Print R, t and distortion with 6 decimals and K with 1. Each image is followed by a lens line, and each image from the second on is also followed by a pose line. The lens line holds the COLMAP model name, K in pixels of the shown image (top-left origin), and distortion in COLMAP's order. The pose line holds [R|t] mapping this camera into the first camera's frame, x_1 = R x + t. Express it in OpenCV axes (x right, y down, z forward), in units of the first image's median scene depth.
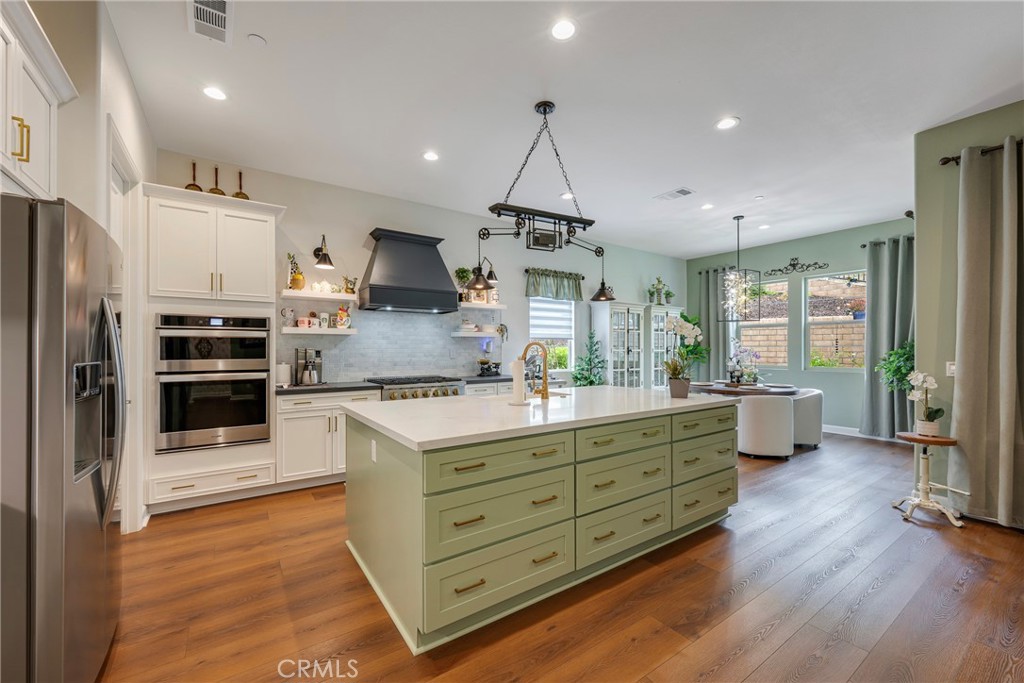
lens RADIAL K [[406.9, 0, 509.6], [0, 406.9, 348.6], [0, 0, 1]] dist [-0.006704, 0.000904]
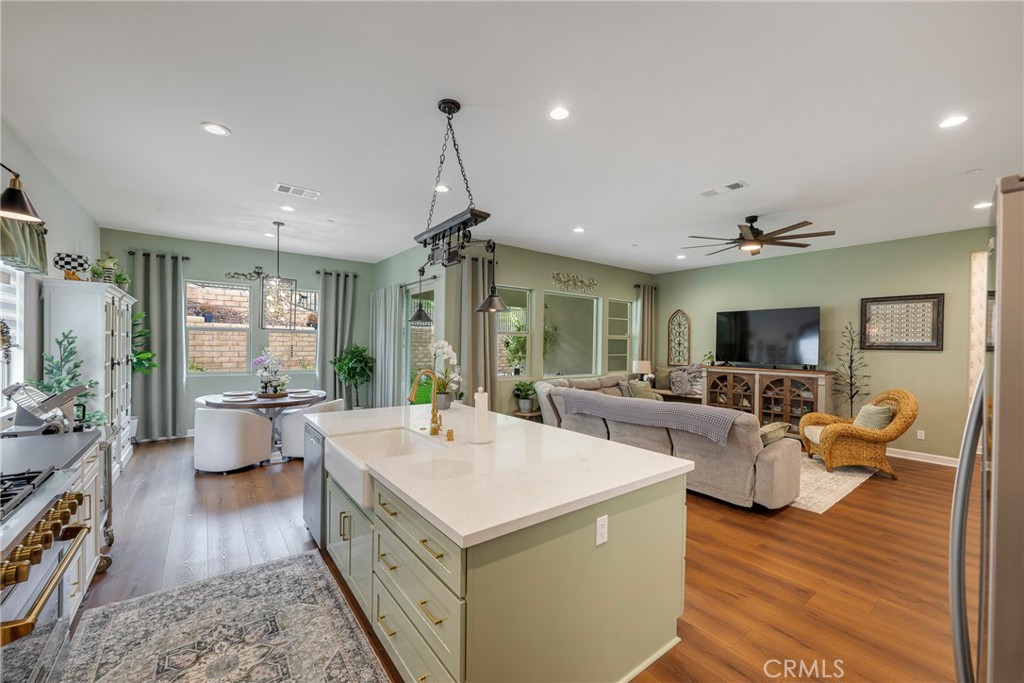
lens RADIAL K [[406.9, 0, 508.4], [0, 406.9, 347.9], [0, 0, 1]] dist [-0.006704, 0.000904]
pose [[-0.043996, -0.009982, 0.998982, -0.610826], [-0.013483, 0.999865, 0.009397, -0.056140], [-0.998941, -0.013055, -0.044124, 0.679839]]
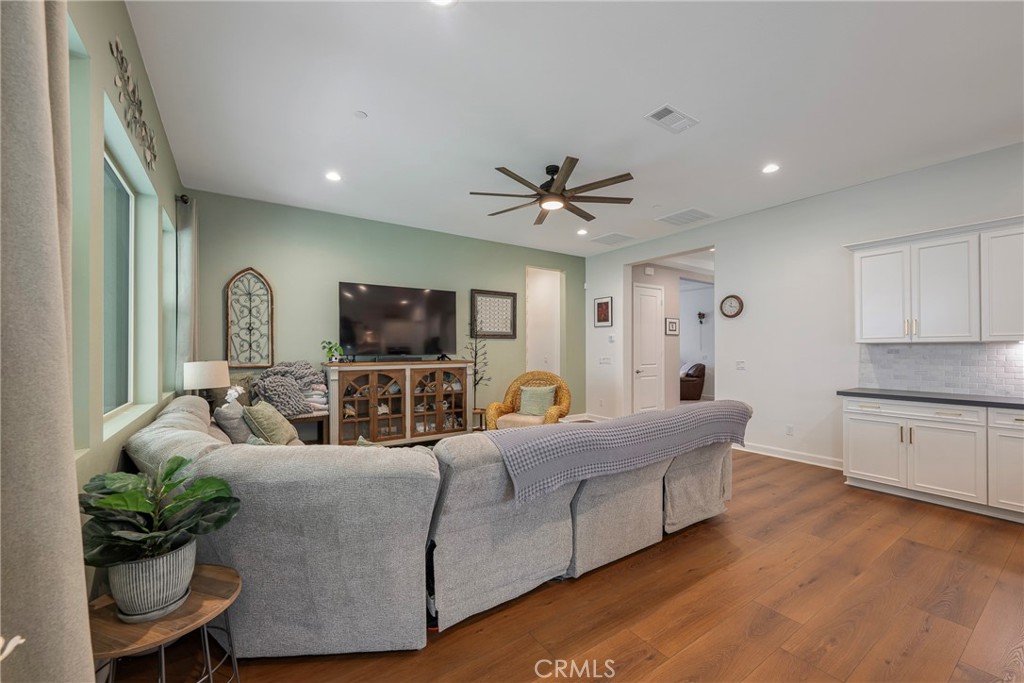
lens RADIAL K [[406.9, 0, 510.6], [0, 406.9, 347.7], [0, 0, 1]] dist [-0.006704, 0.000904]
pose [[-0.999981, 0.001585, 0.005988, 0.683739], [0.001566, 0.999994, -0.003238, -0.009114], [-0.005993, -0.003229, -0.999977, 0.883276]]
